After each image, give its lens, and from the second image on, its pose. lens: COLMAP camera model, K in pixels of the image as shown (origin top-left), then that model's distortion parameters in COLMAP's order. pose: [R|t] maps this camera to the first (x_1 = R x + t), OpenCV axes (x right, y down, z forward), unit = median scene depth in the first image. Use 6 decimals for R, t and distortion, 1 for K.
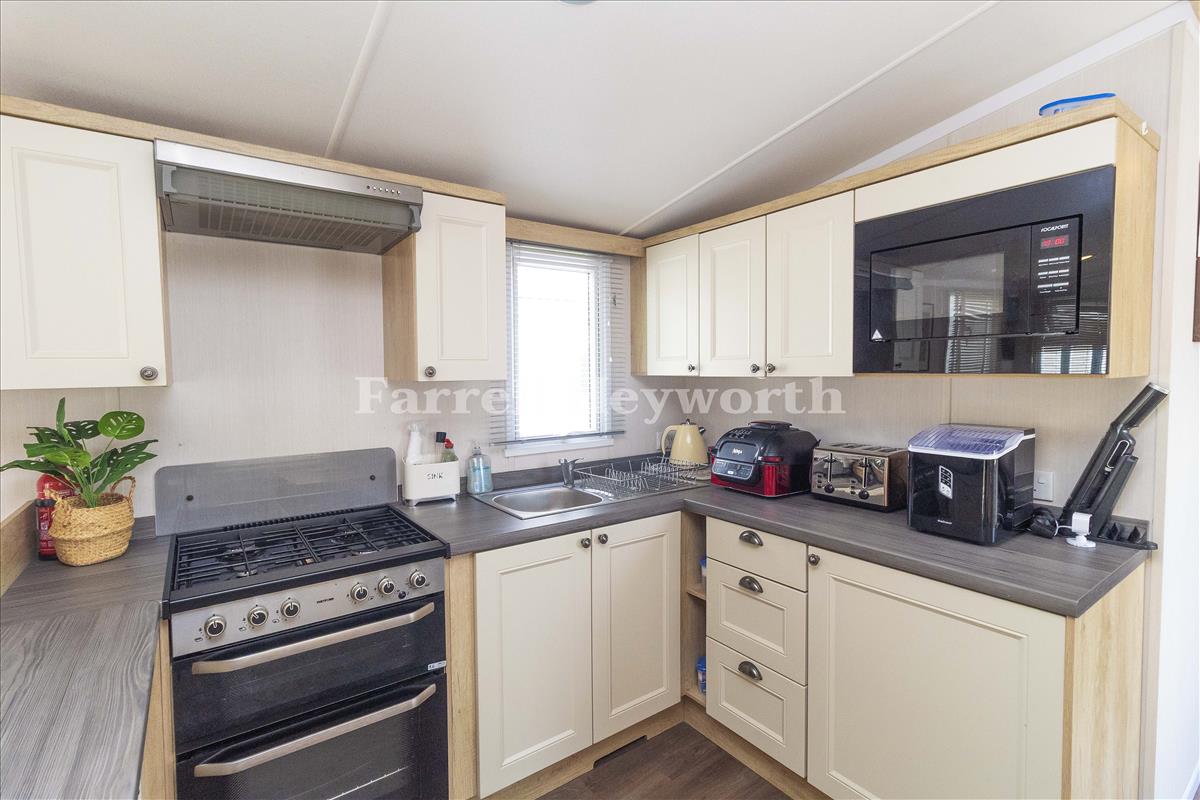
lens RADIAL K [[556.2, 0, 594.8], [0, 556.2, 399.0], [0, 0, 1]] dist [-0.000911, 0.000353]
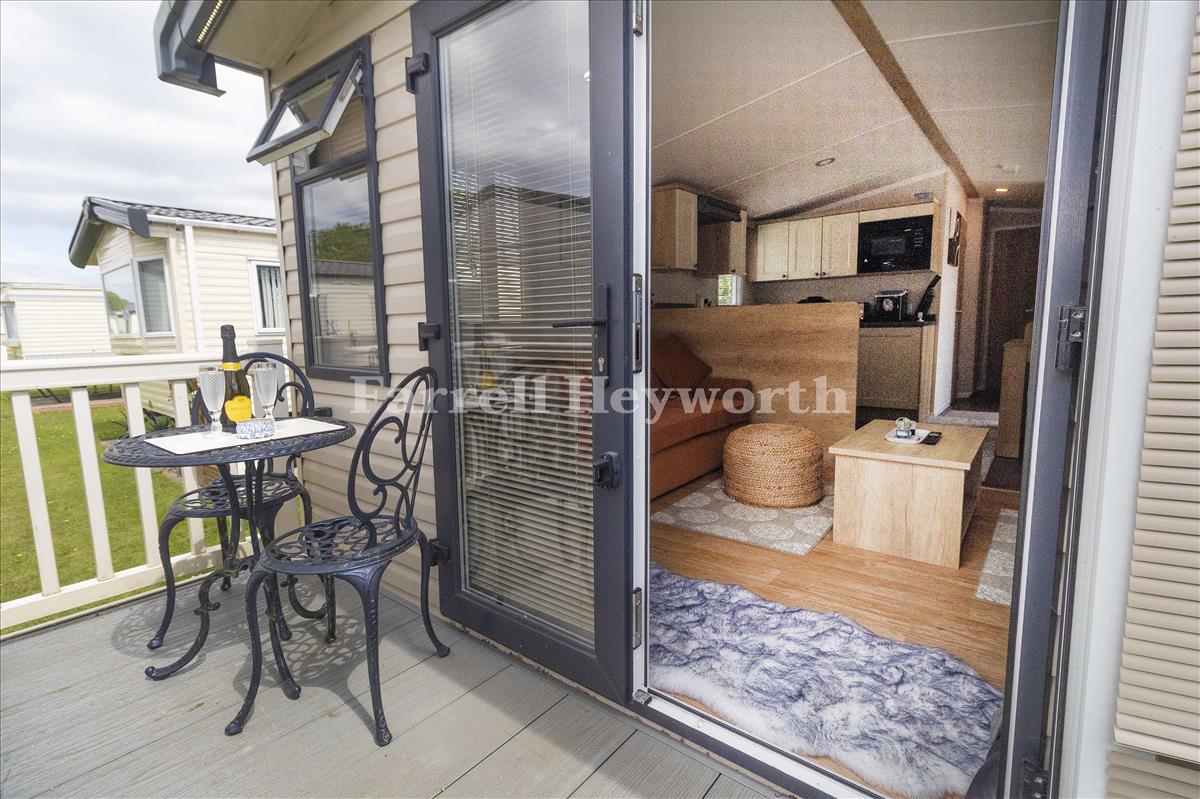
lens RADIAL K [[556.2, 0, 595.2], [0, 556.2, 395.3], [0, 0, 1]] dist [-0.000911, 0.000353]
pose [[0.962495, -0.049354, 0.266773, -1.822957], [0.029392, 0.996495, 0.078313, 0.350609], [-0.269703, -0.067535, 0.960572, -1.636421]]
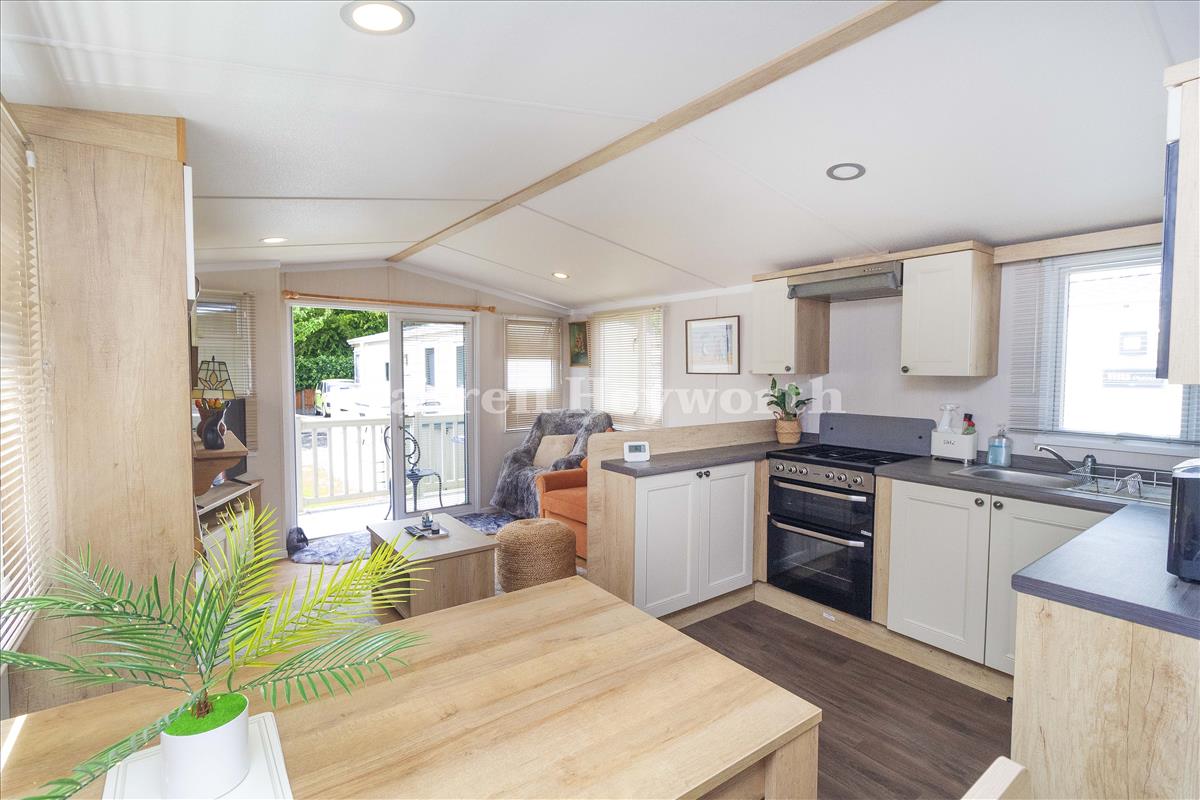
lens RADIAL K [[556.2, 0, 596.9], [0, 556.2, 395.8], [0, 0, 1]] dist [-0.000911, 0.000353]
pose [[0.024469, 0.058780, -0.997971, 1.308685], [-0.057874, 0.996679, 0.057285, -0.012385], [0.998024, 0.056354, 0.027790, 0.055044]]
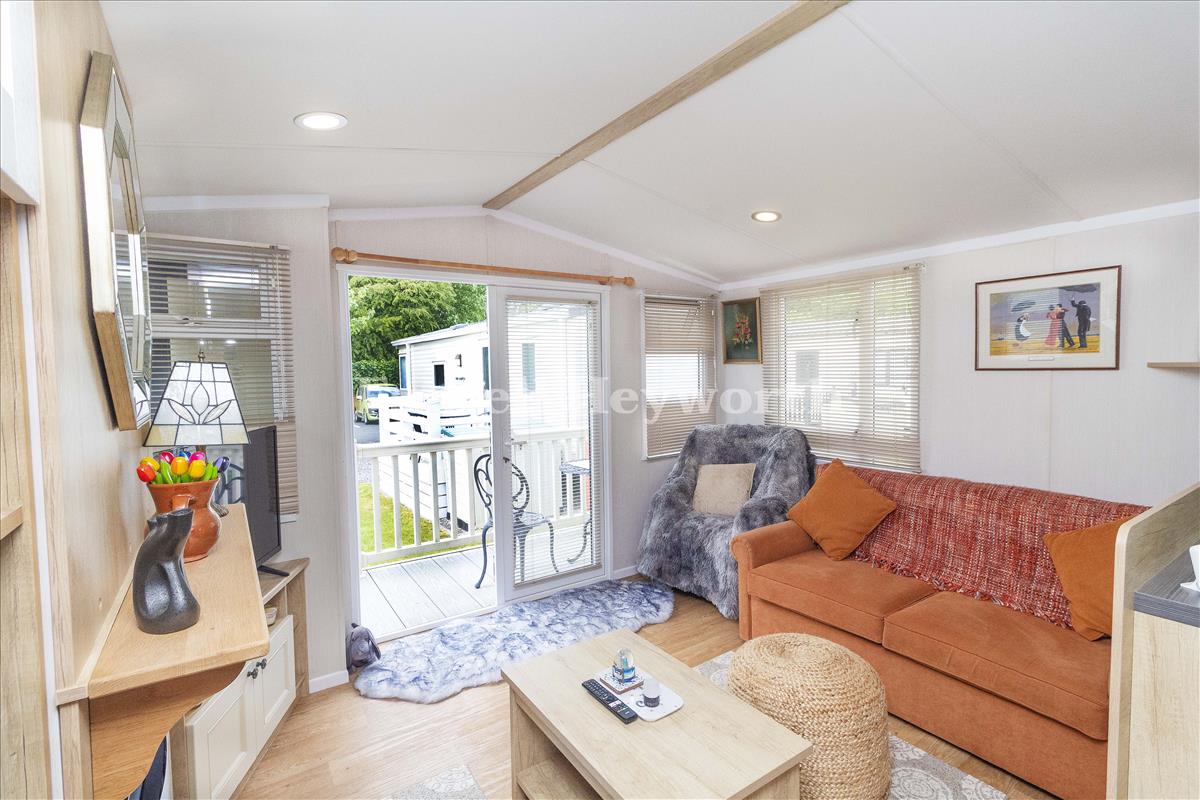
lens RADIAL K [[556.2, 0, 600.8], [0, 556.2, 395.2], [0, 0, 1]] dist [-0.000911, 0.000353]
pose [[-0.024495, 0.059277, -0.997941, 0.316549], [-0.038424, 0.997447, 0.060190, 0.026804], [0.998961, 0.039820, -0.022155, -0.509315]]
